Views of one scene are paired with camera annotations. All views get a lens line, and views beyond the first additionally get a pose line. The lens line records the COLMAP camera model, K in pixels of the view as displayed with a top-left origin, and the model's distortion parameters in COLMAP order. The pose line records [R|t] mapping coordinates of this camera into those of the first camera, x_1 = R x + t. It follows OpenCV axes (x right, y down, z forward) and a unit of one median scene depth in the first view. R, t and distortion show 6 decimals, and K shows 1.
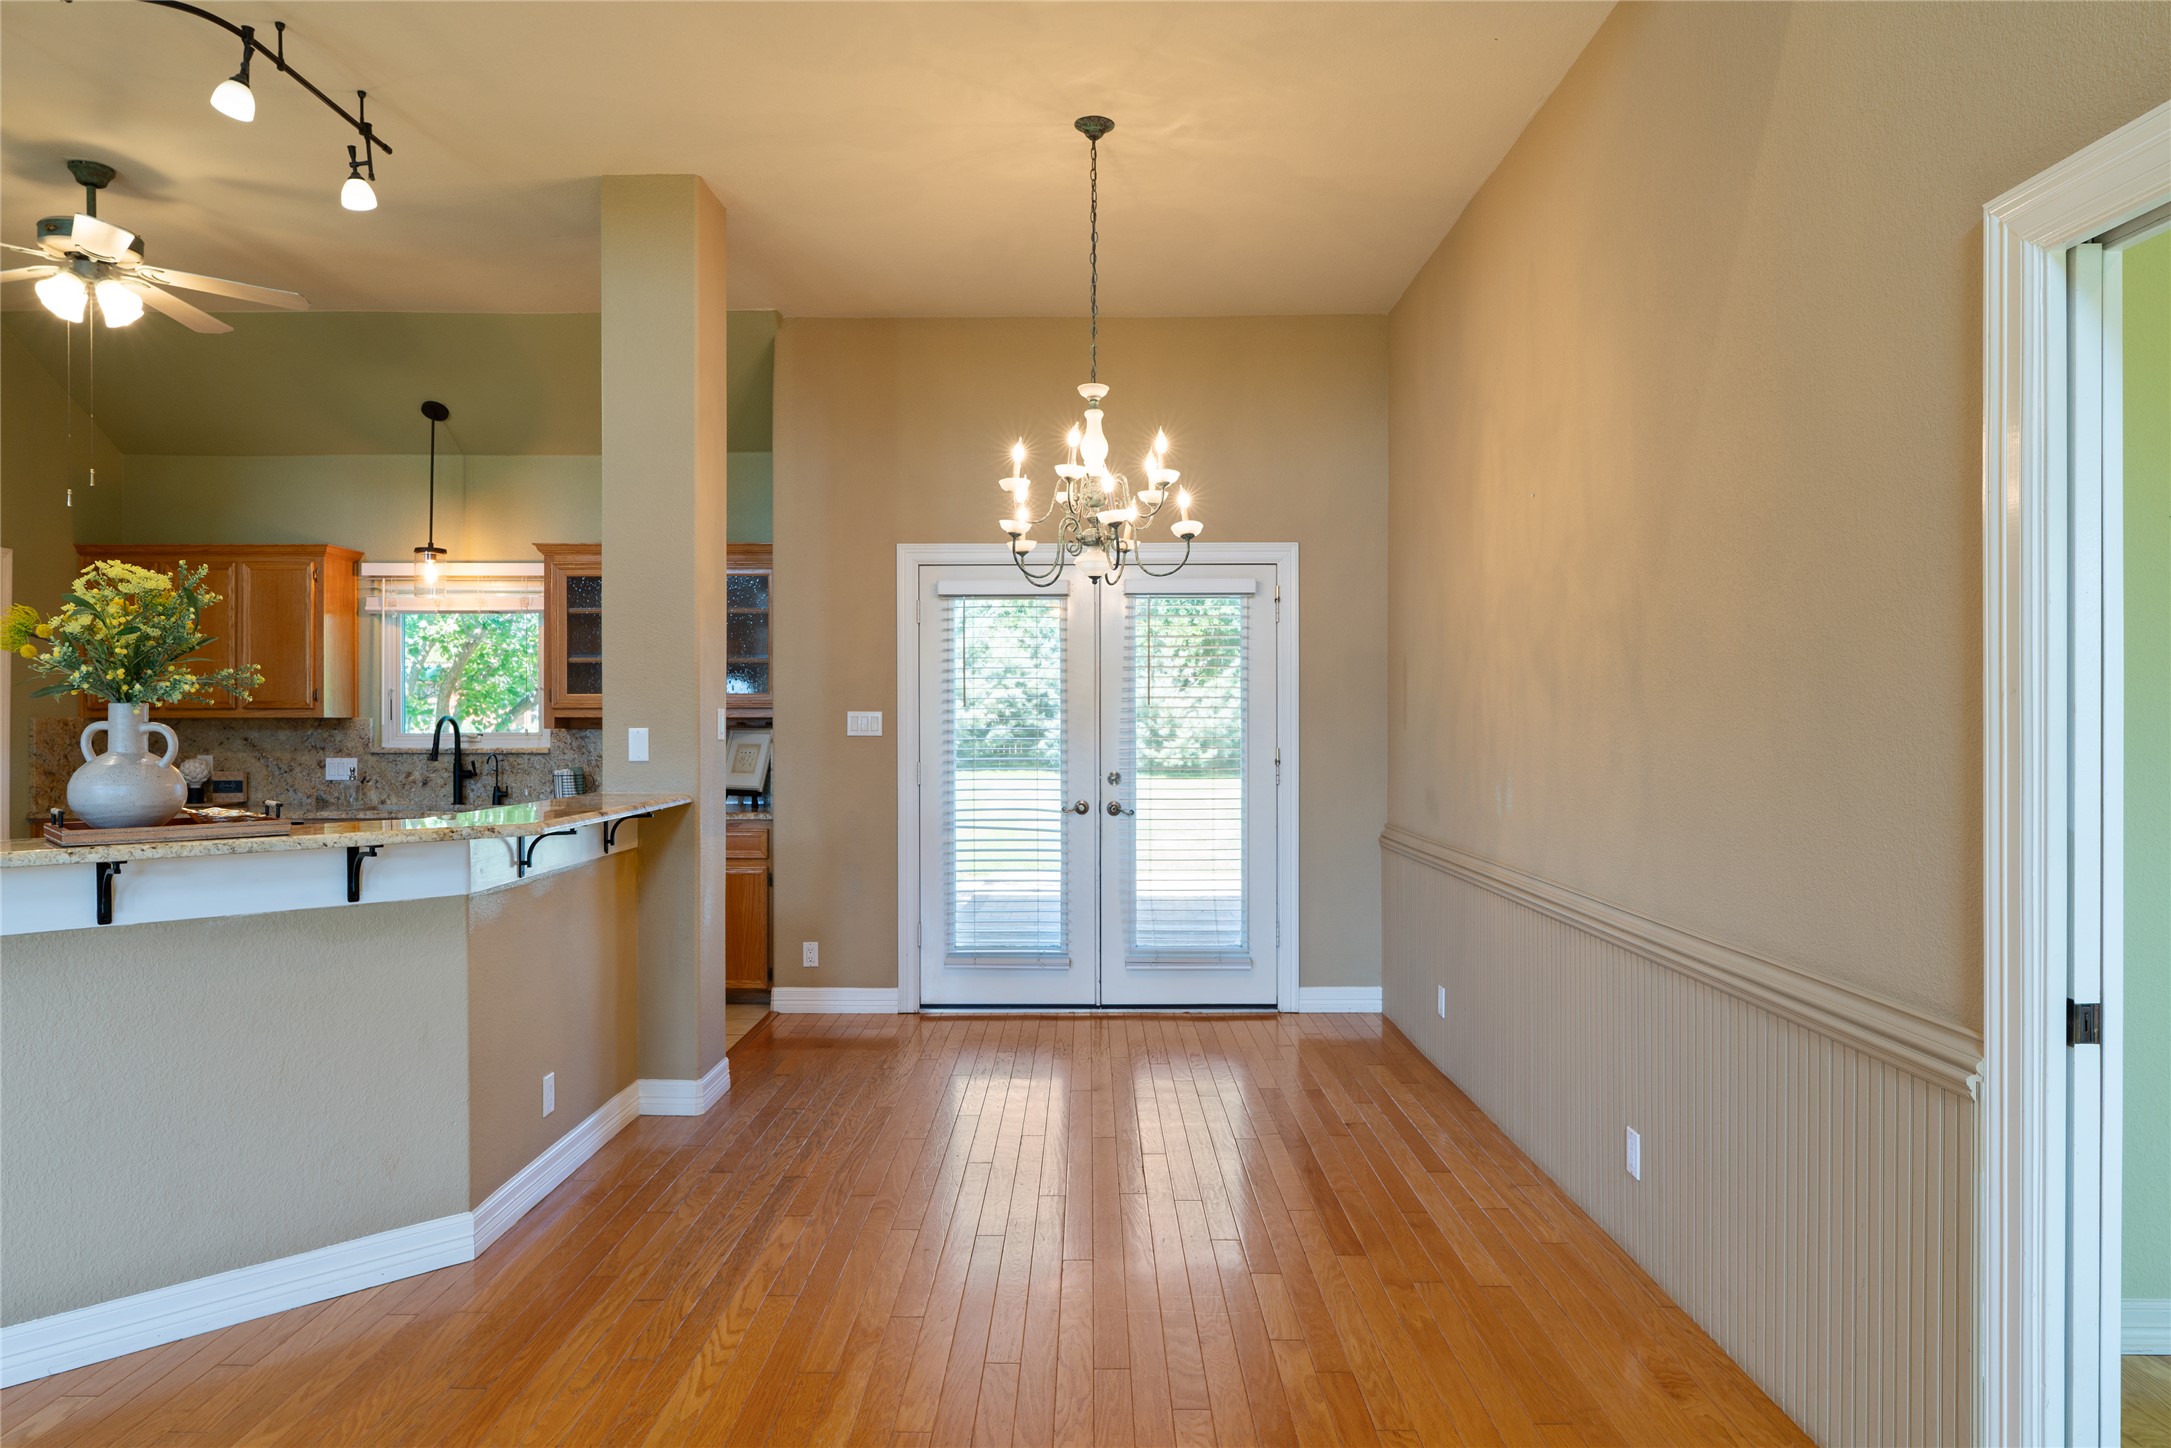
lens RADIAL K [[1345.5, 0, 1079.9], [0, 1345.5, 722.3], [0, 0, 1]] dist [-0.001986, -0.002927]
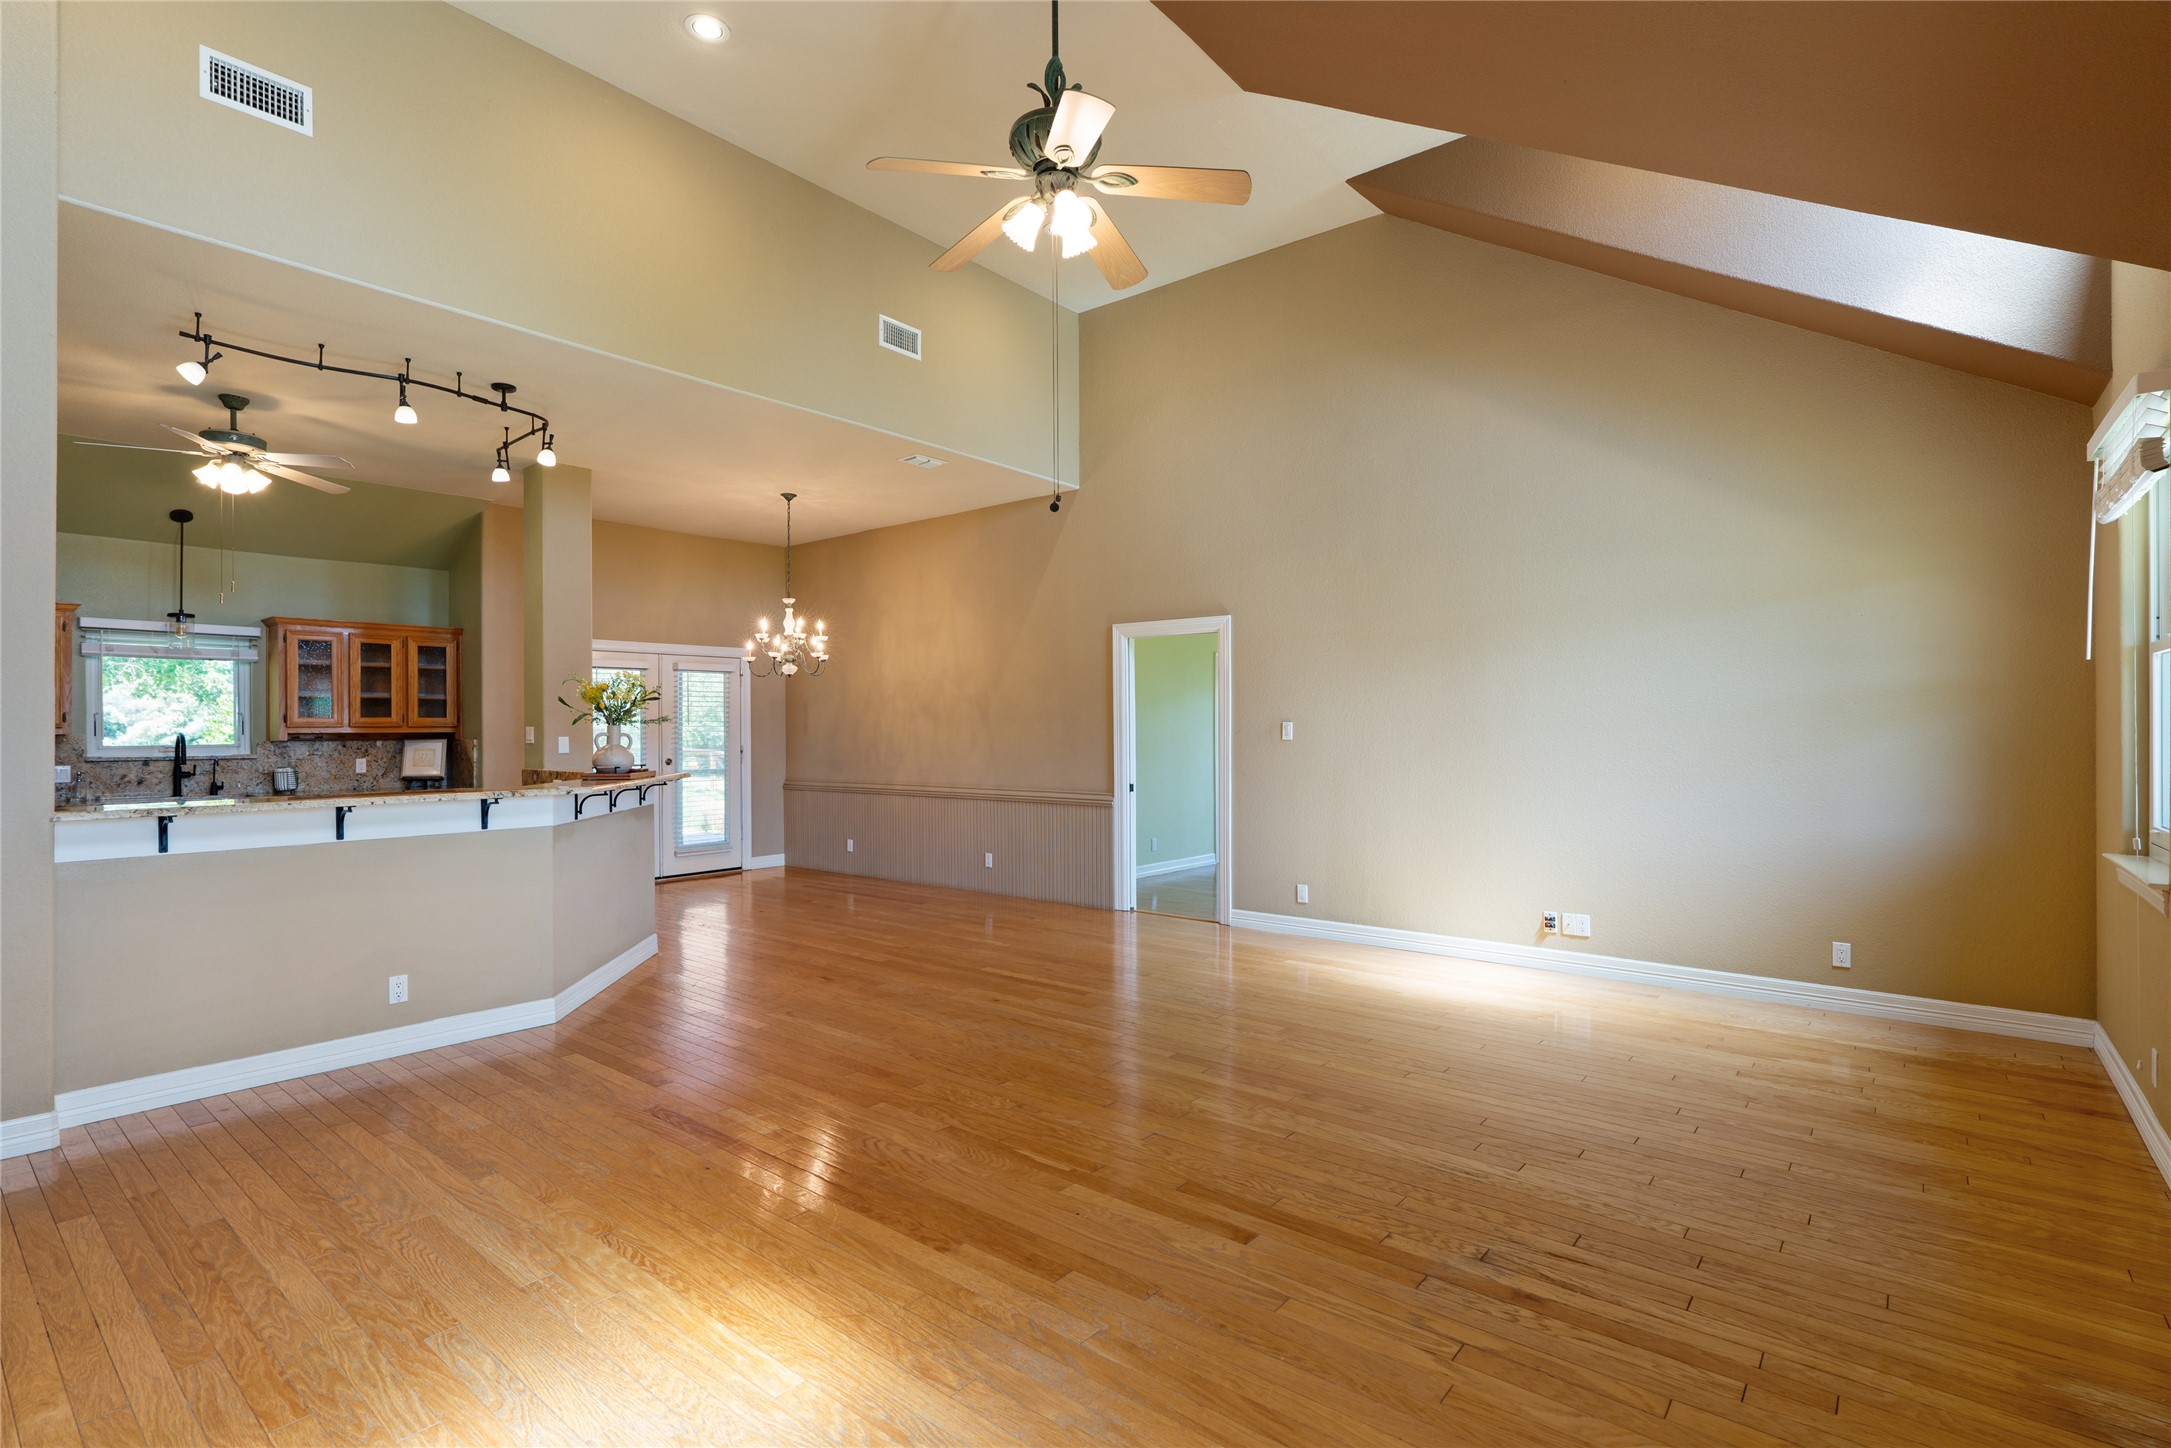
lens RADIAL K [[1026.4, 0, 1080.5], [0, 1026.4, 727.3], [0, 0, 1]] dist [-0.005313, -0.000007]
pose [[0.627846, -0.003948, 0.778328, -0.693304], [0.006335, 0.999980, -0.000038, -0.004277], [-0.778312, 0.004955, 0.627858, -0.378669]]
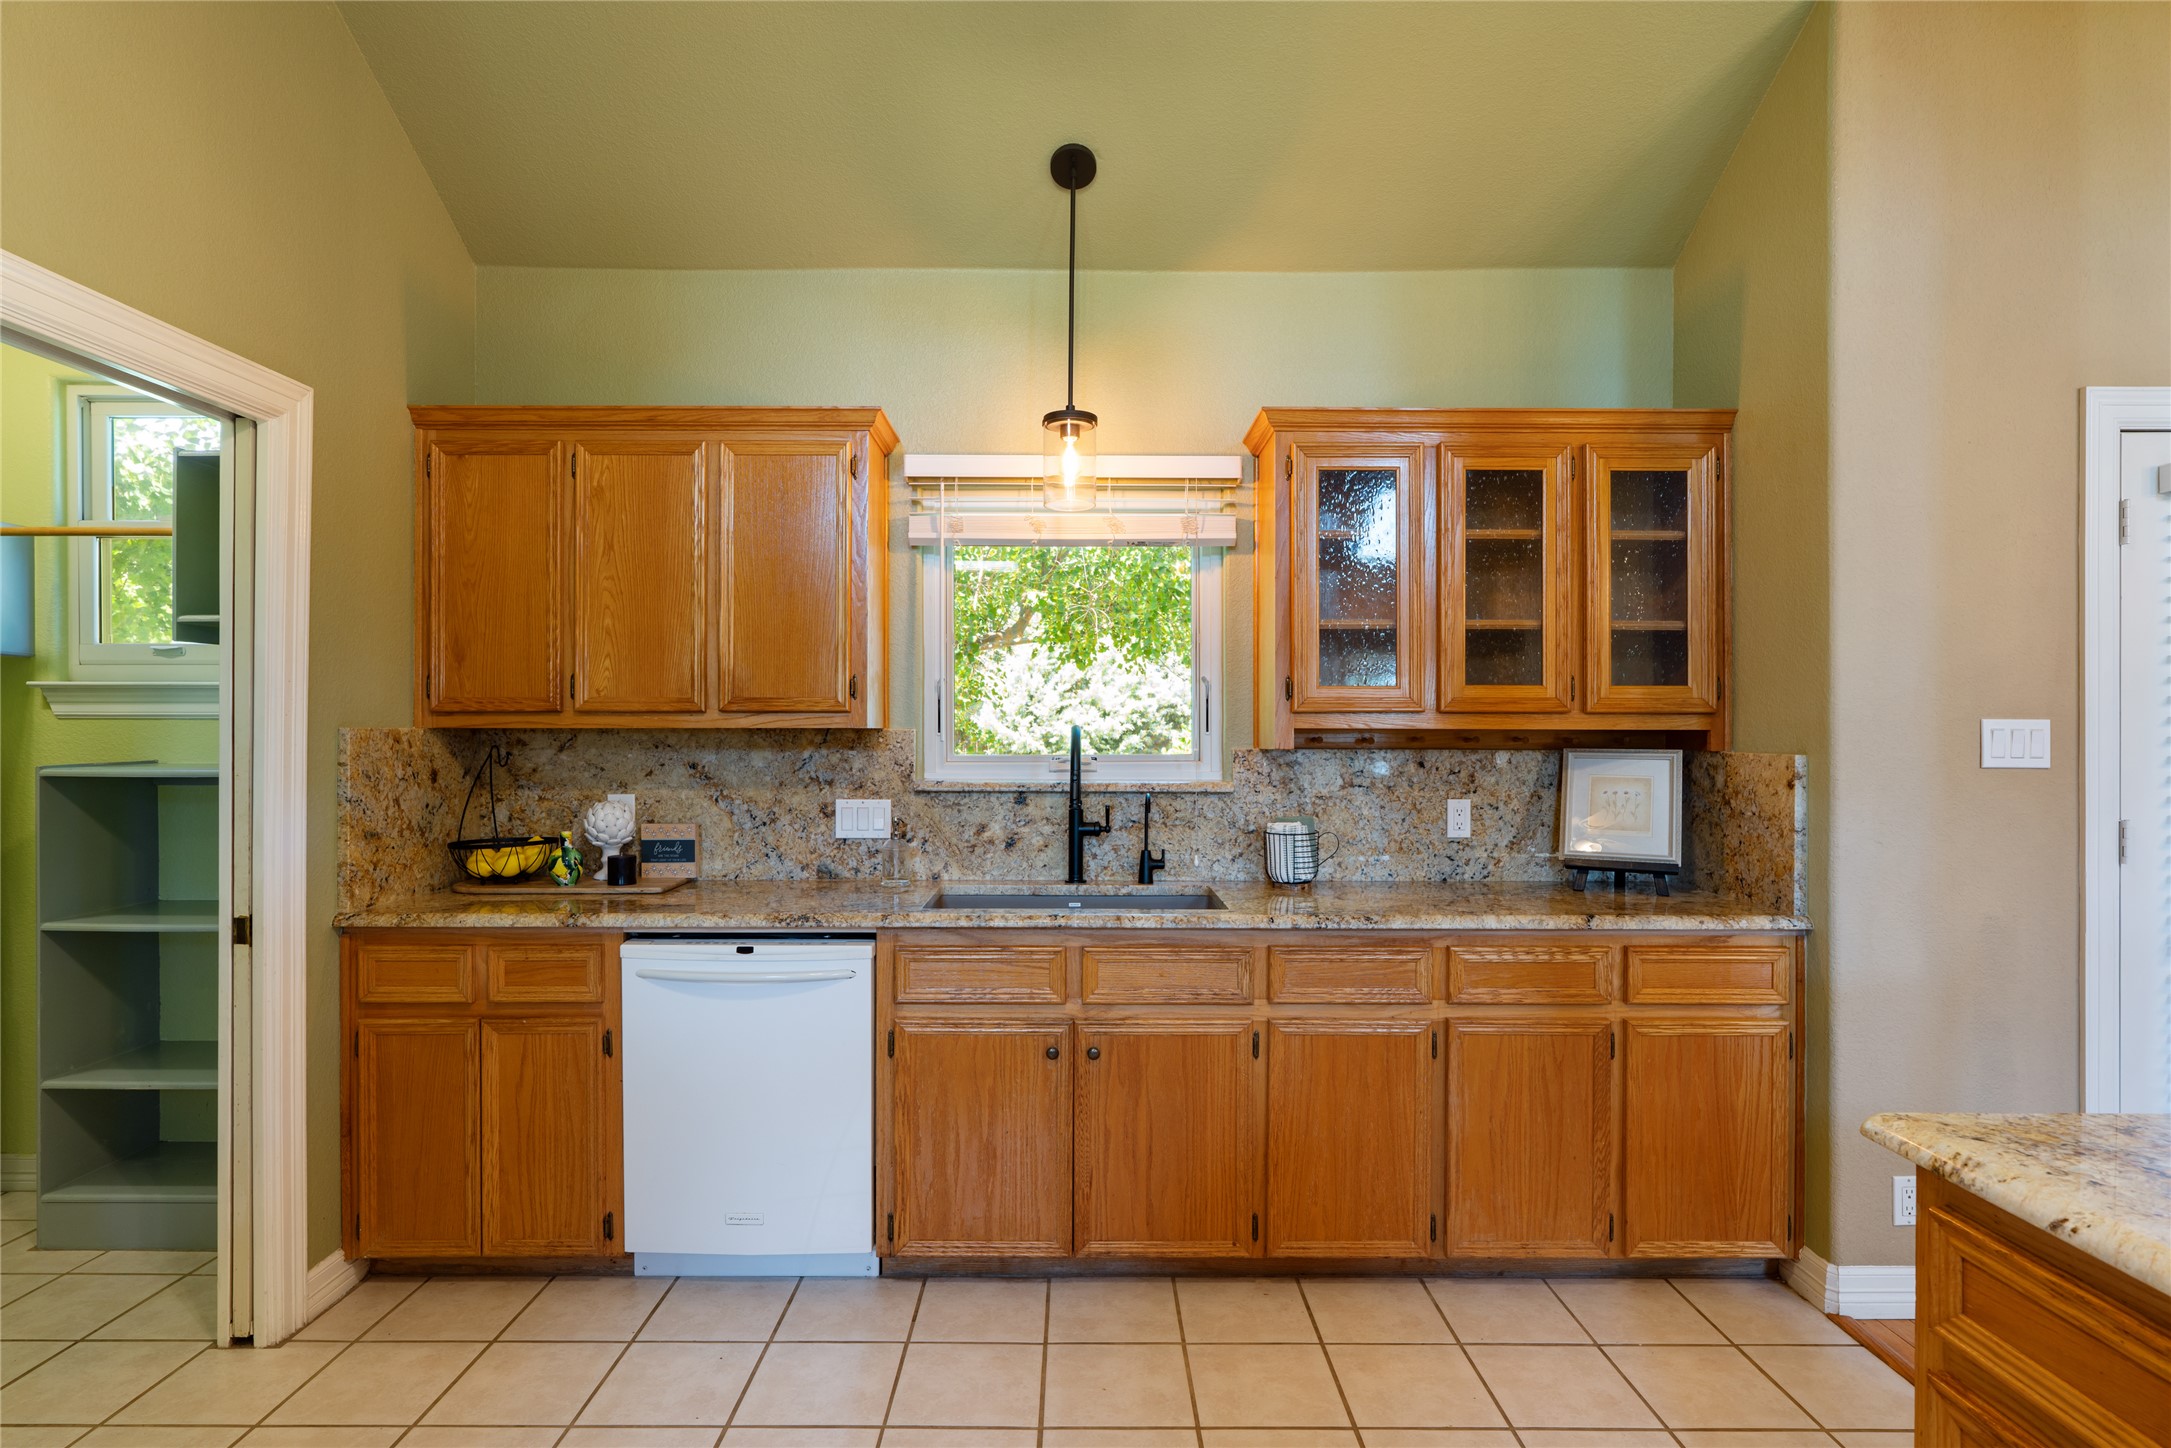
lens RADIAL K [[1140.4, 0, 1079.0], [0, 1140.4, 727.4], [0, 0, 1]] dist [-0.013674, -0.000217]
pose [[0.999968, 0.001982, 0.007714, -0.462555], [-0.001955, 0.999992, -0.003468, -0.002299], [-0.007721, 0.003453, 0.999964, 0.519871]]
